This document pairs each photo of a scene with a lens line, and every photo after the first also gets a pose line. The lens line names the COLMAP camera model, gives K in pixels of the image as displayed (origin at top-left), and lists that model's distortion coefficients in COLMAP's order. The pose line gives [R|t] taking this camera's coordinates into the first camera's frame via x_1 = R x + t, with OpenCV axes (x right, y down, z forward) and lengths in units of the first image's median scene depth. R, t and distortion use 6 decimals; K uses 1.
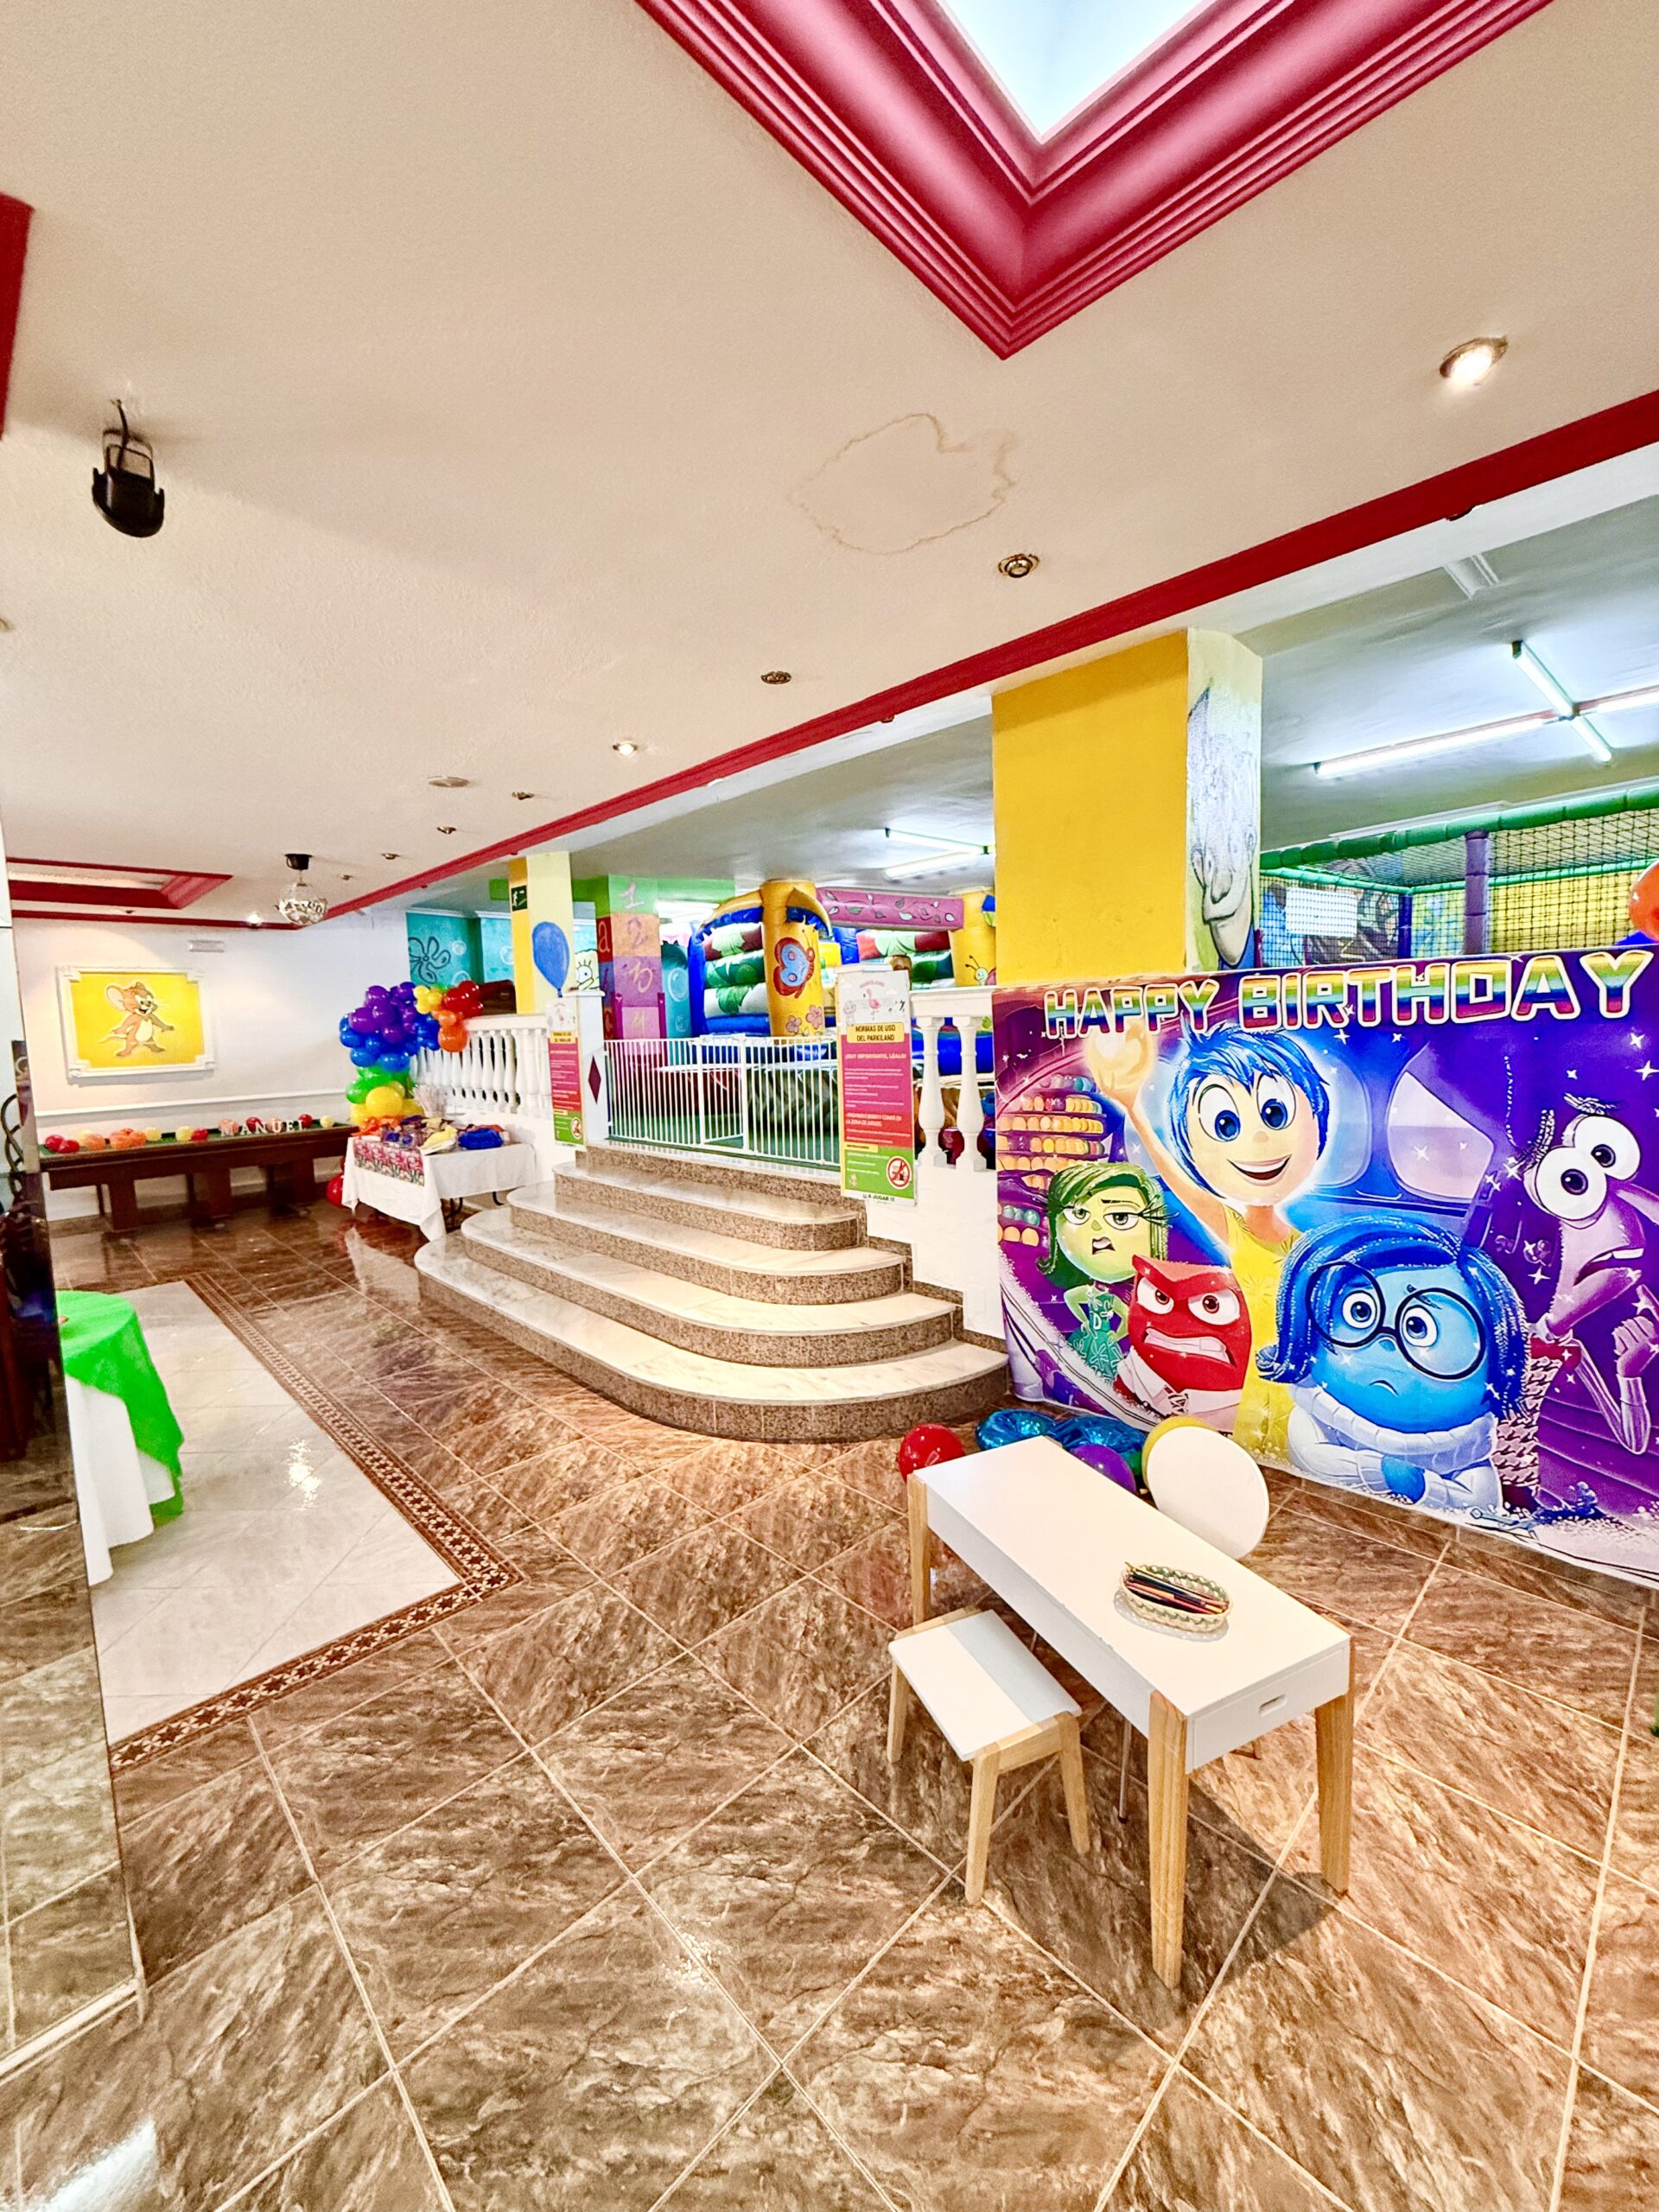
lens RADIAL K [[880.0, 0, 824.0], [0, 880.0, 1097.3], [0, 0, 1]] dist [-0.001221, 0.000182]
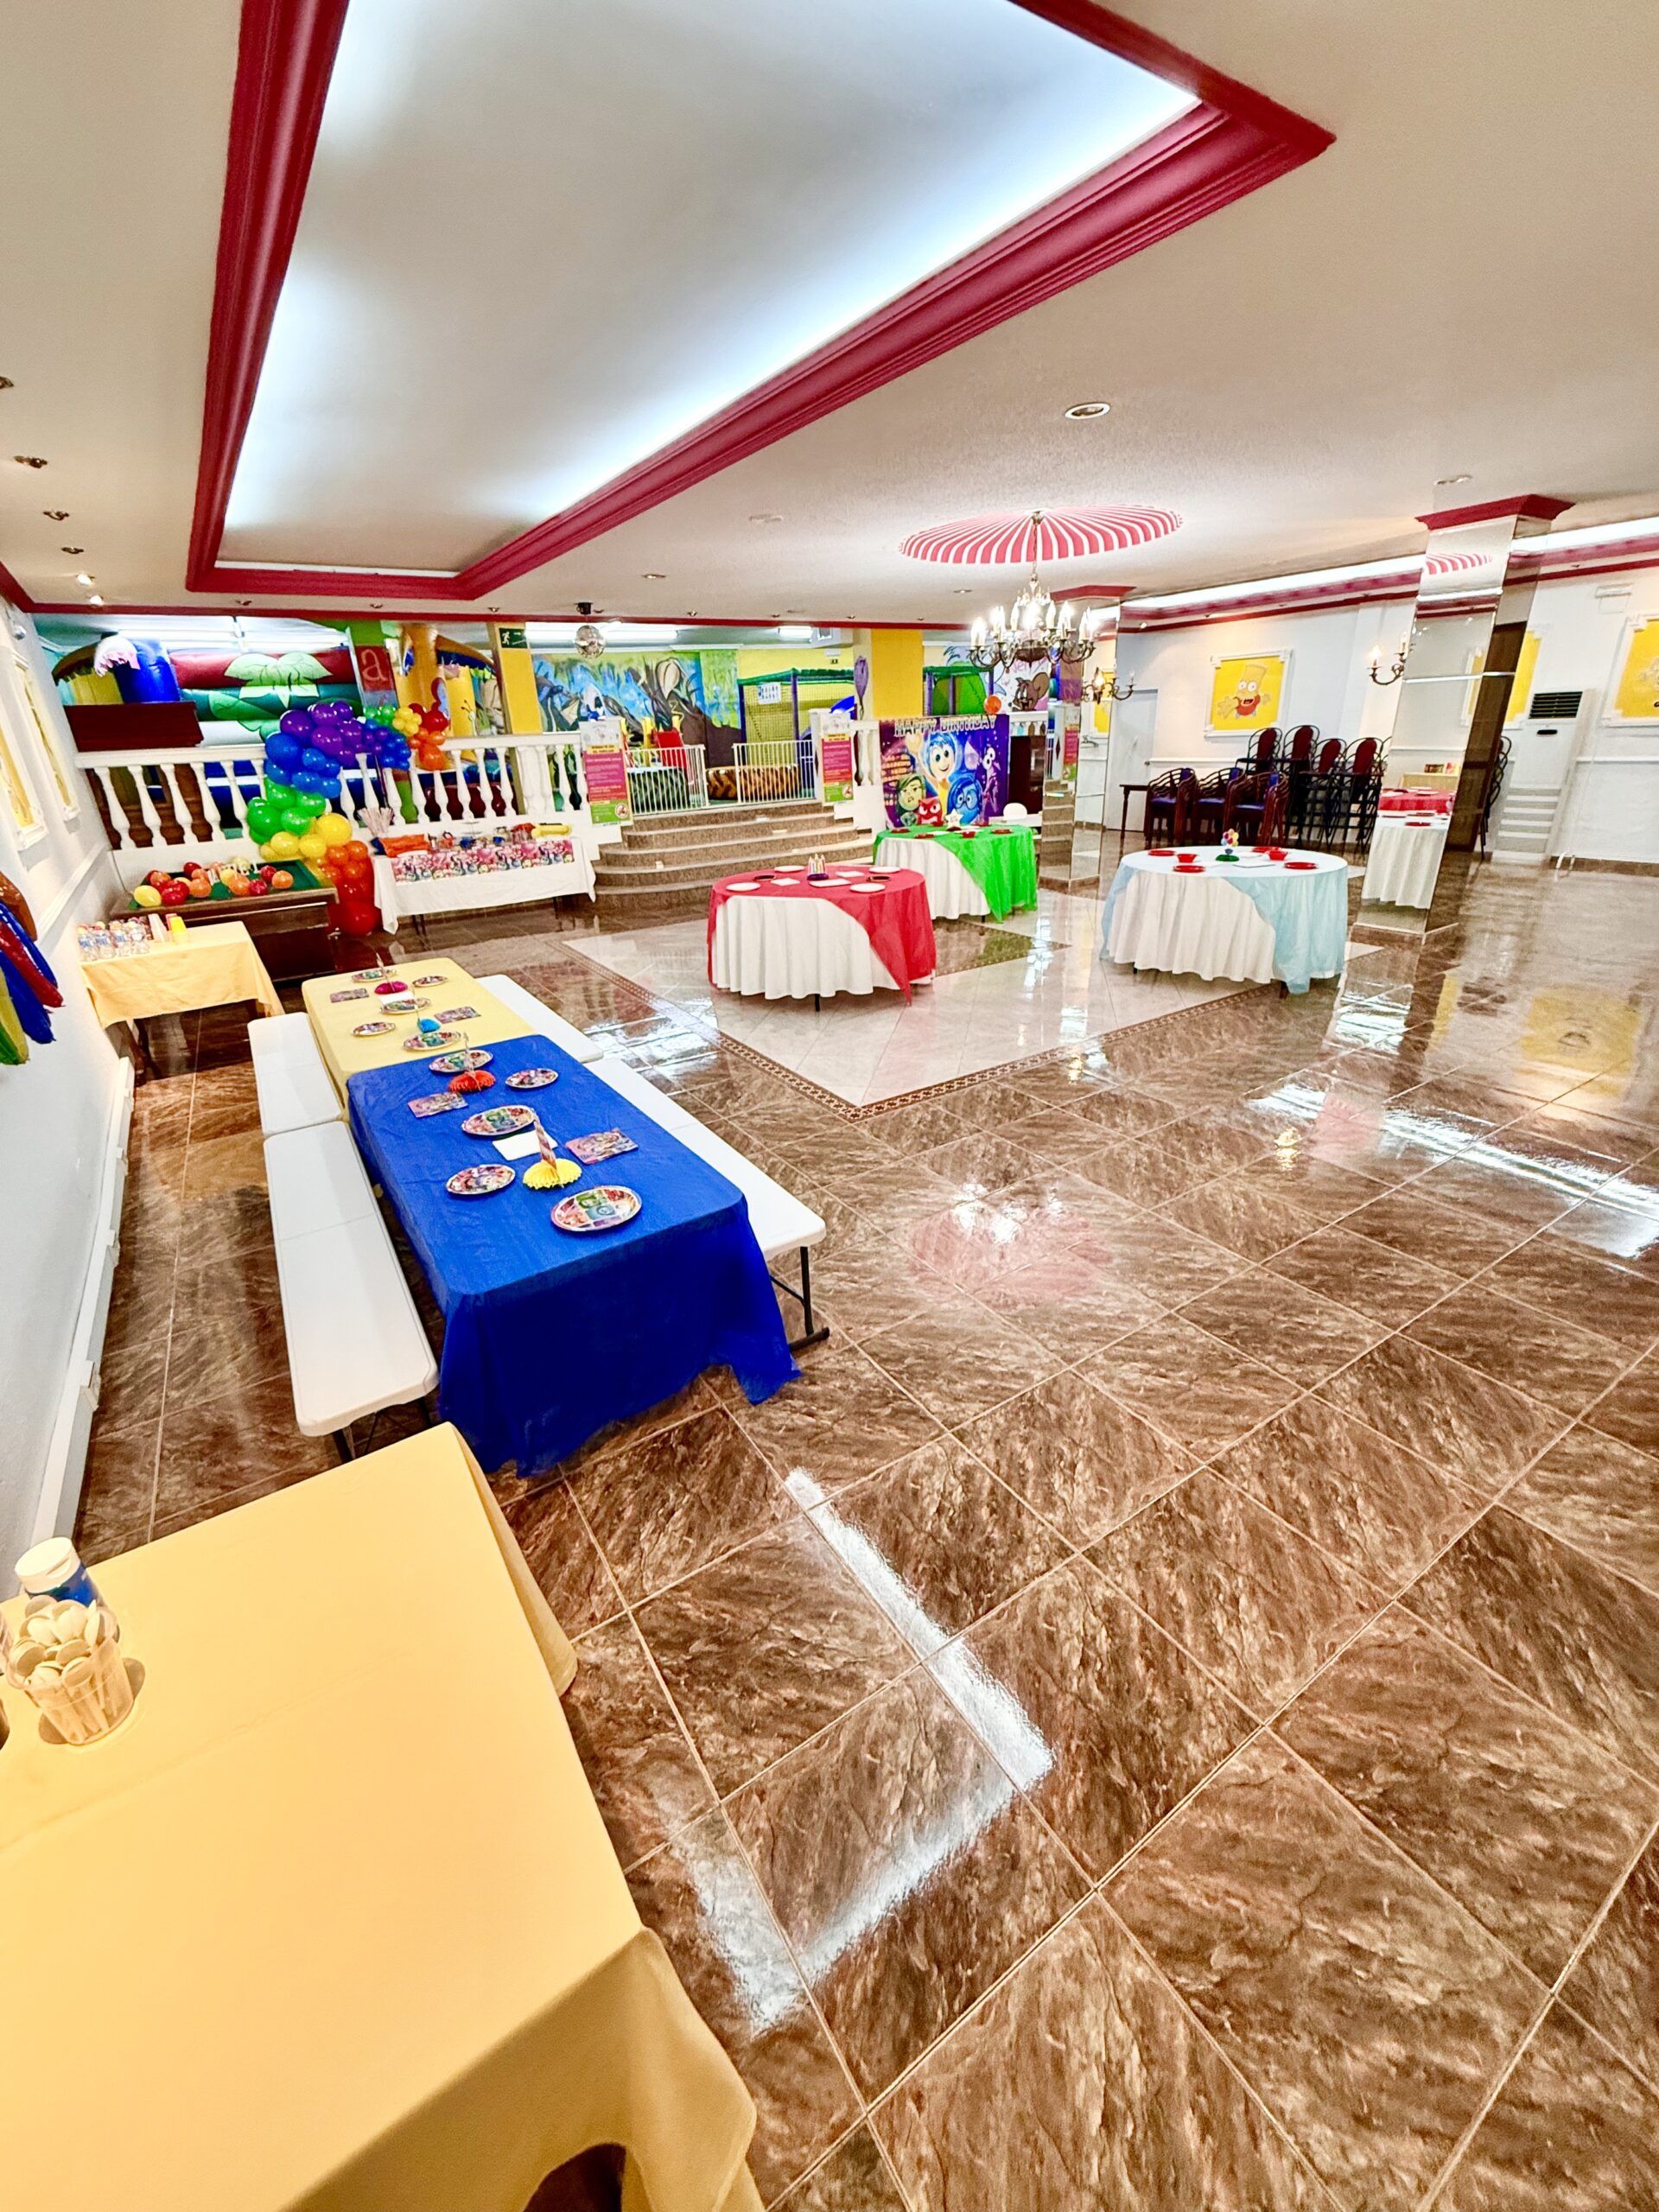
lens RADIAL K [[880.0, 0, 825.6], [0, 880.0, 1099.3], [0, 0, 1]] dist [-0.001221, 0.000182]
pose [[0.202258, -0.358147, 0.911494, -3.421783], [0.123111, 0.932646, 0.339140, 0.052510], [-0.971563, 0.043621, 0.232727, 0.564497]]
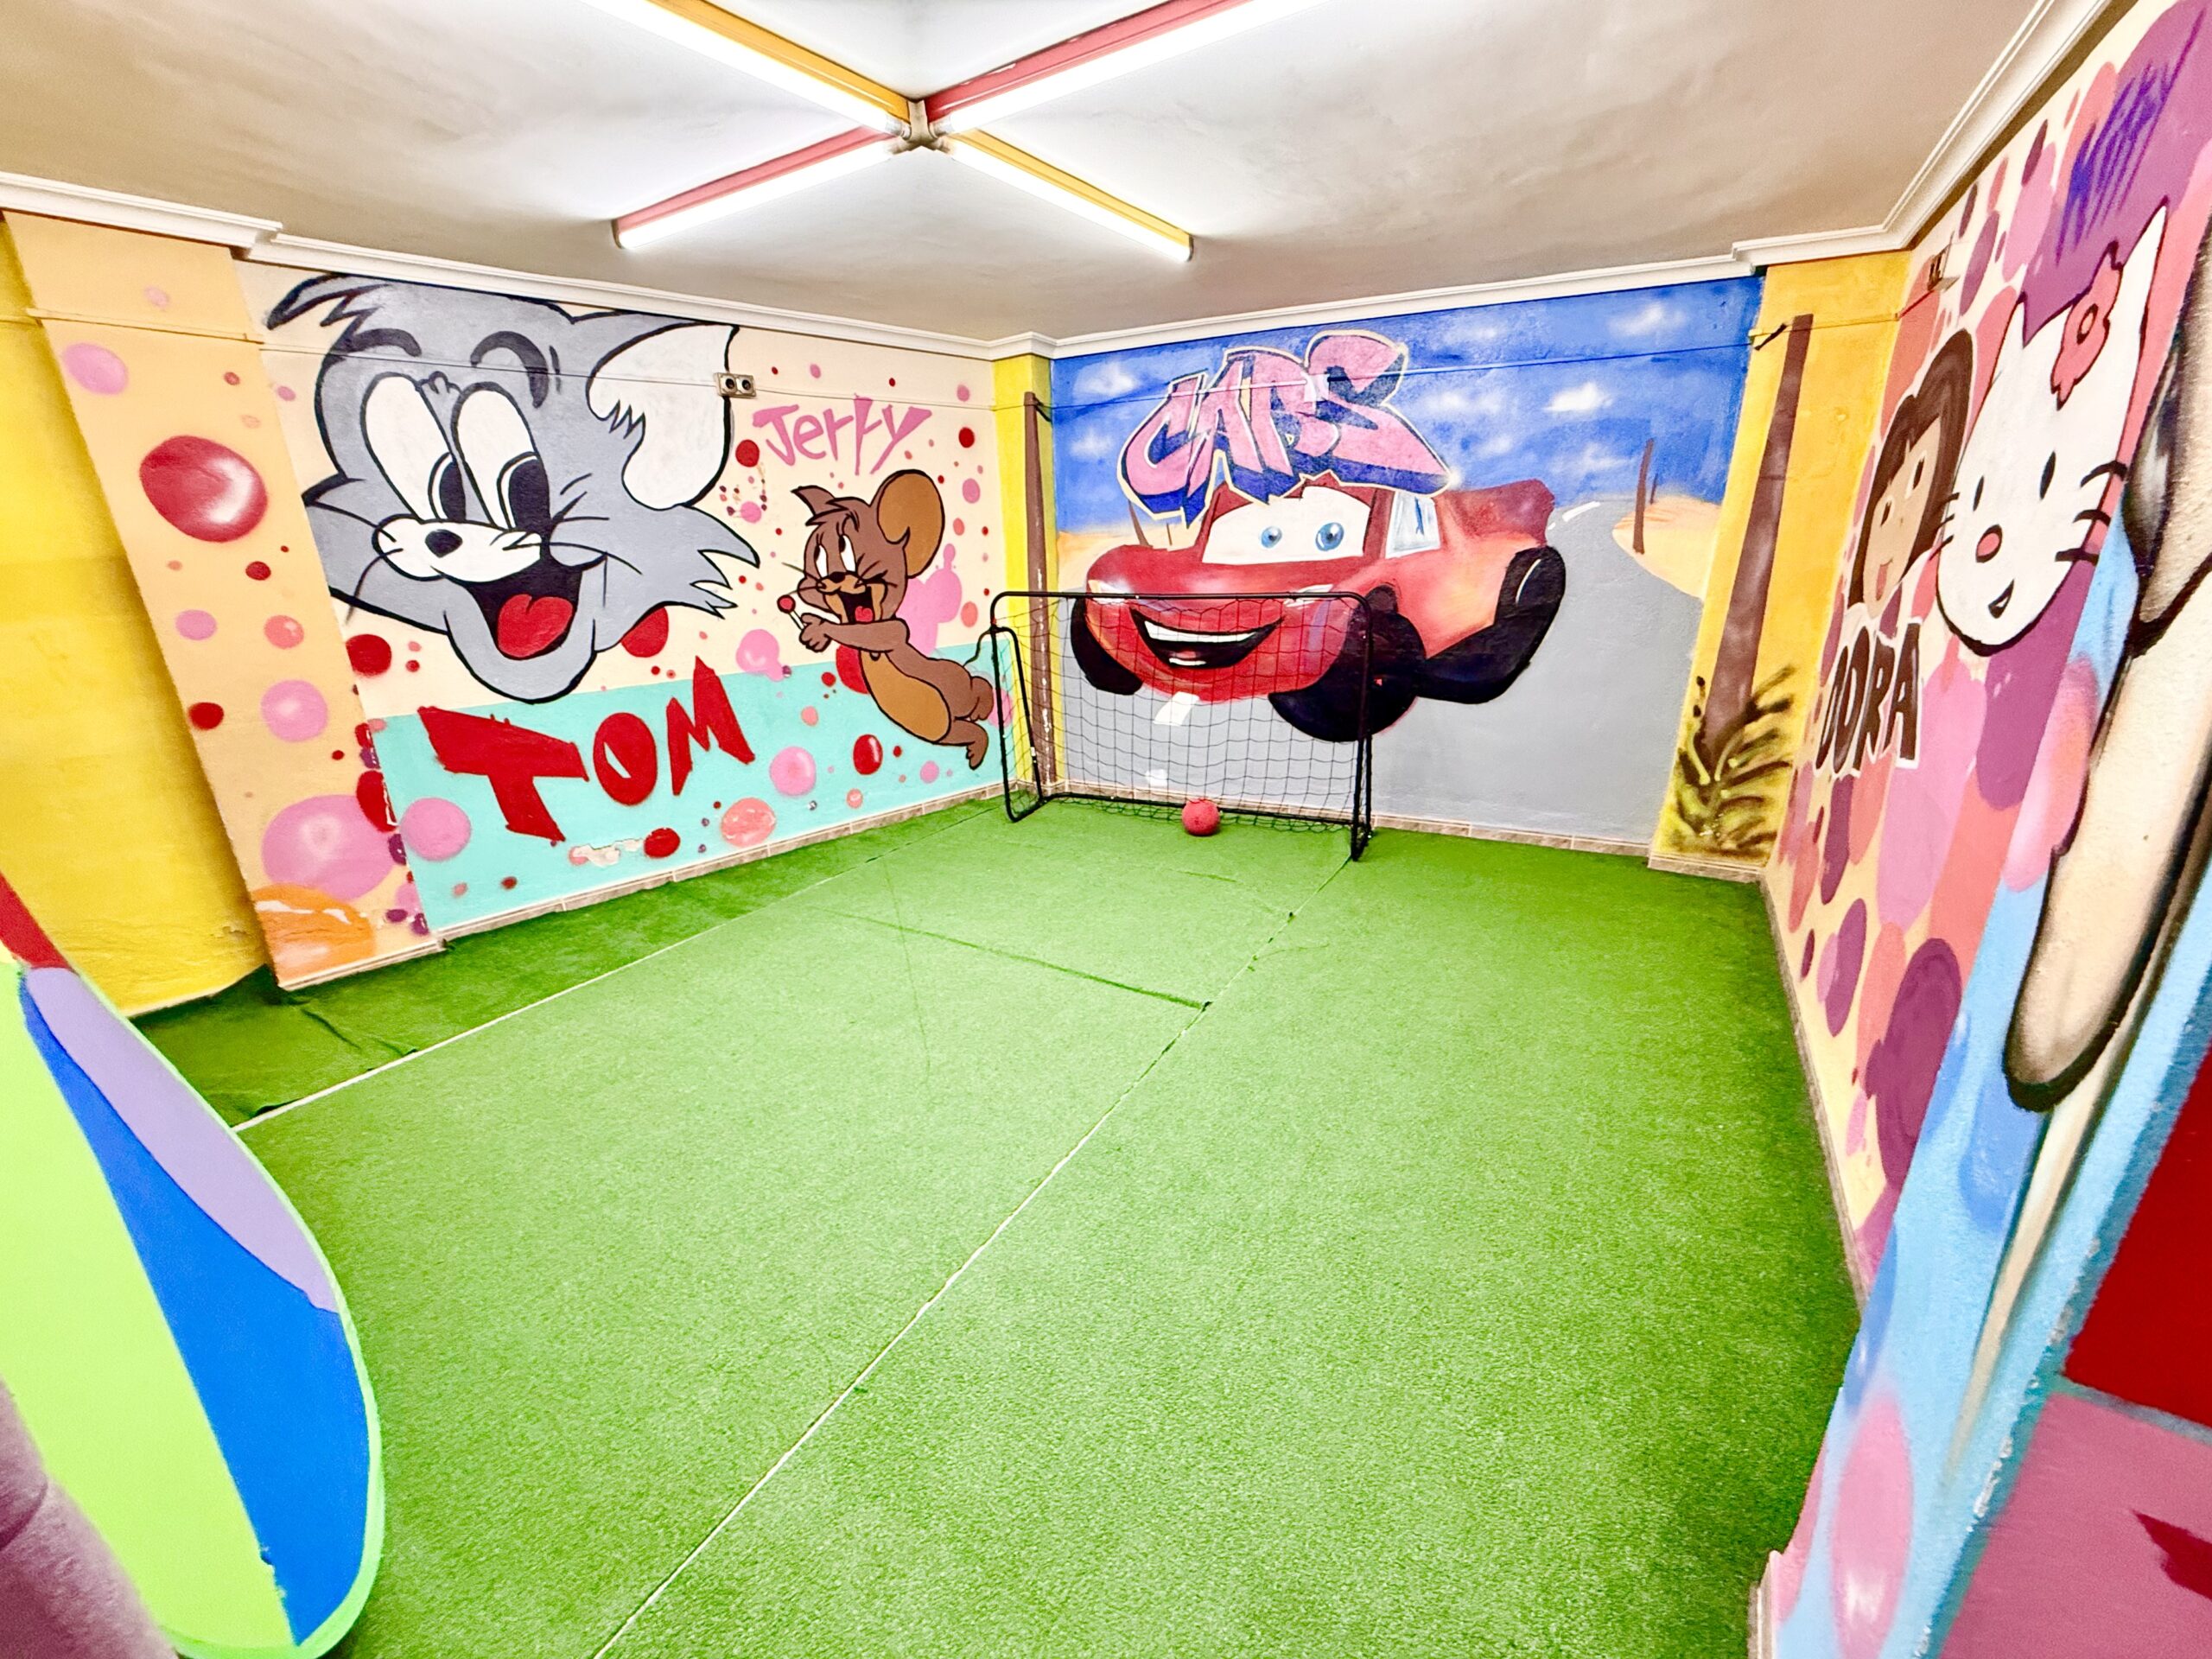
lens RADIAL K [[880.0, 0, 1096.4], [0, 880.0, 836.7], [0, 0, 1]] dist [-0.001221, 0.000182]
pose [[-0.219237, -0.282688, 0.933822, 1.167938], [0.114249, 0.943084, 0.312315, -0.255004], [-0.968959, 0.175159, -0.174462, 0.469718]]
